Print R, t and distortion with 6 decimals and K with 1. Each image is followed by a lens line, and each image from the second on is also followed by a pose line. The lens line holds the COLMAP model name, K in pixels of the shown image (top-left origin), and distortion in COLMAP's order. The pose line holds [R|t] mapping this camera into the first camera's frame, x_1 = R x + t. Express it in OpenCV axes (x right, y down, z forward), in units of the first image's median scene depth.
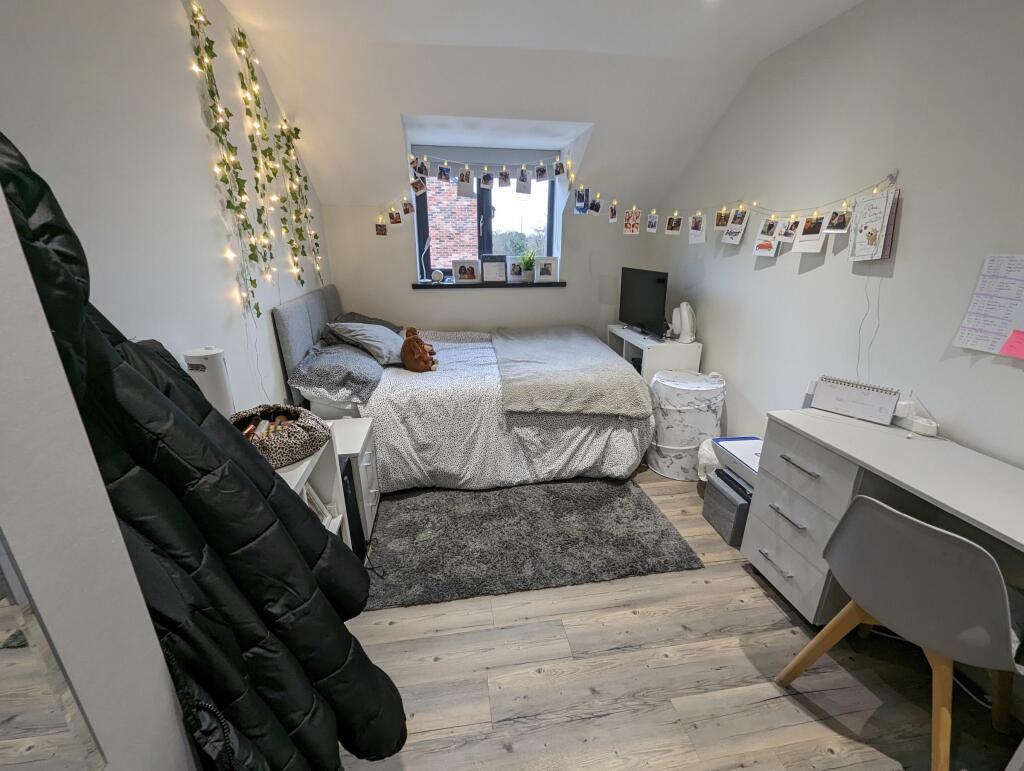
lens RADIAL K [[421.6, 0, 514.8], [0, 421.6, 386.4], [0, 0, 1]] dist [0.002183, -0.002345]
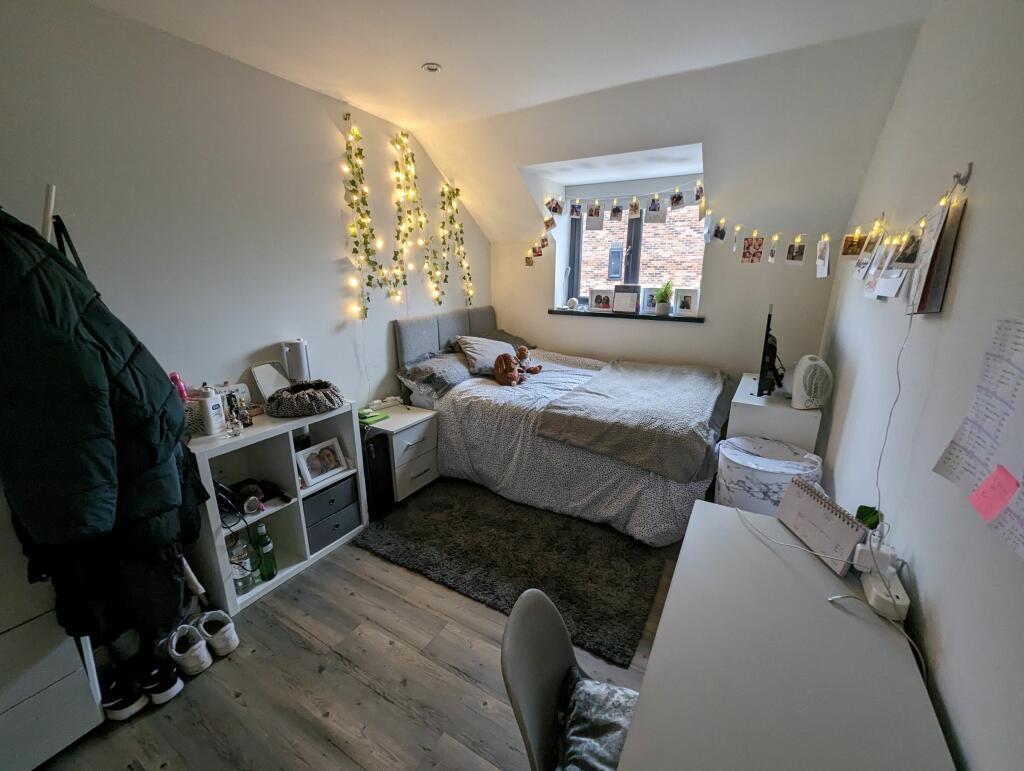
lens RADIAL K [[421.6, 0, 516.3], [0, 421.6, 386.8], [0, 0, 1]] dist [0.002183, -0.002345]
pose [[0.778139, 0.170211, -0.604588, 0.530111], [-0.201799, 0.979297, 0.015978, -0.059311], [0.594791, 0.109572, 0.796378, 0.120334]]
